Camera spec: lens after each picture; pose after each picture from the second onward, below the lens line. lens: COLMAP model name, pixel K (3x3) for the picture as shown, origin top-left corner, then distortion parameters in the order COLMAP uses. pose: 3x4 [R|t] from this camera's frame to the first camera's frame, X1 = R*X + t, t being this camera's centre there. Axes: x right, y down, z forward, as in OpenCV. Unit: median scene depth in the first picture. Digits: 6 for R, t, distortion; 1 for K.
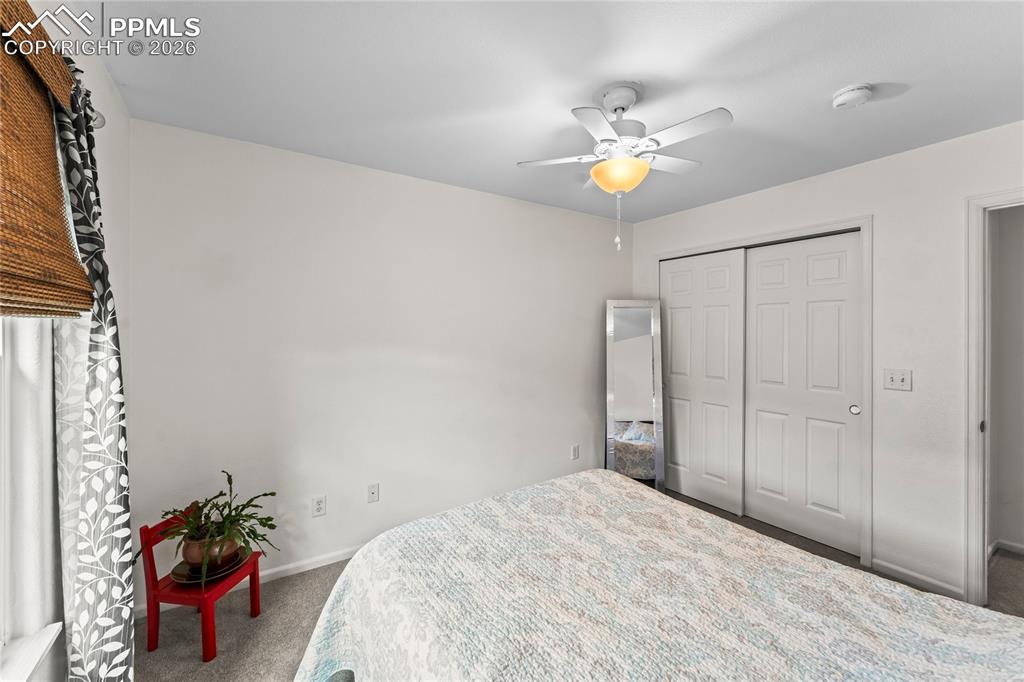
lens RADIAL K [[409.1, 0, 511.1], [0, 409.1, 335.1], [0, 0, 1]] dist [0.004077, -0.000903]
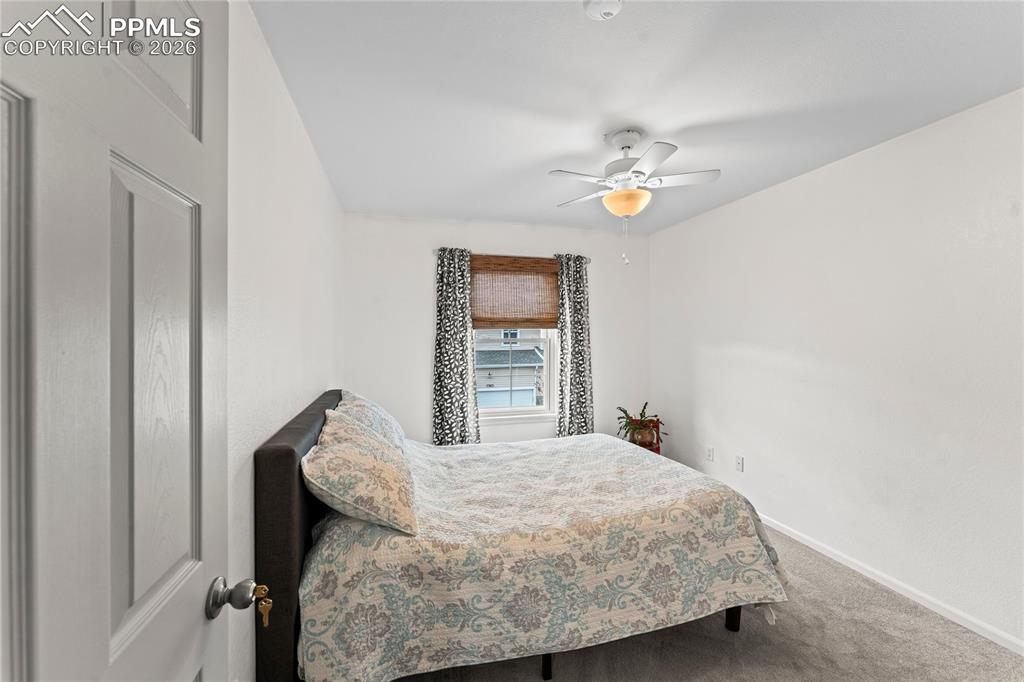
lens RADIAL K [[409.1, 0, 513.0], [0, 409.1, 337.7], [0, 0, 1]] dist [0.004077, -0.000903]
pose [[-0.287855, 0.009041, -0.957631, 1.825002], [-0.011625, 0.999849, 0.012934, -0.001447], [0.957603, 0.014855, -0.287707, 1.229519]]
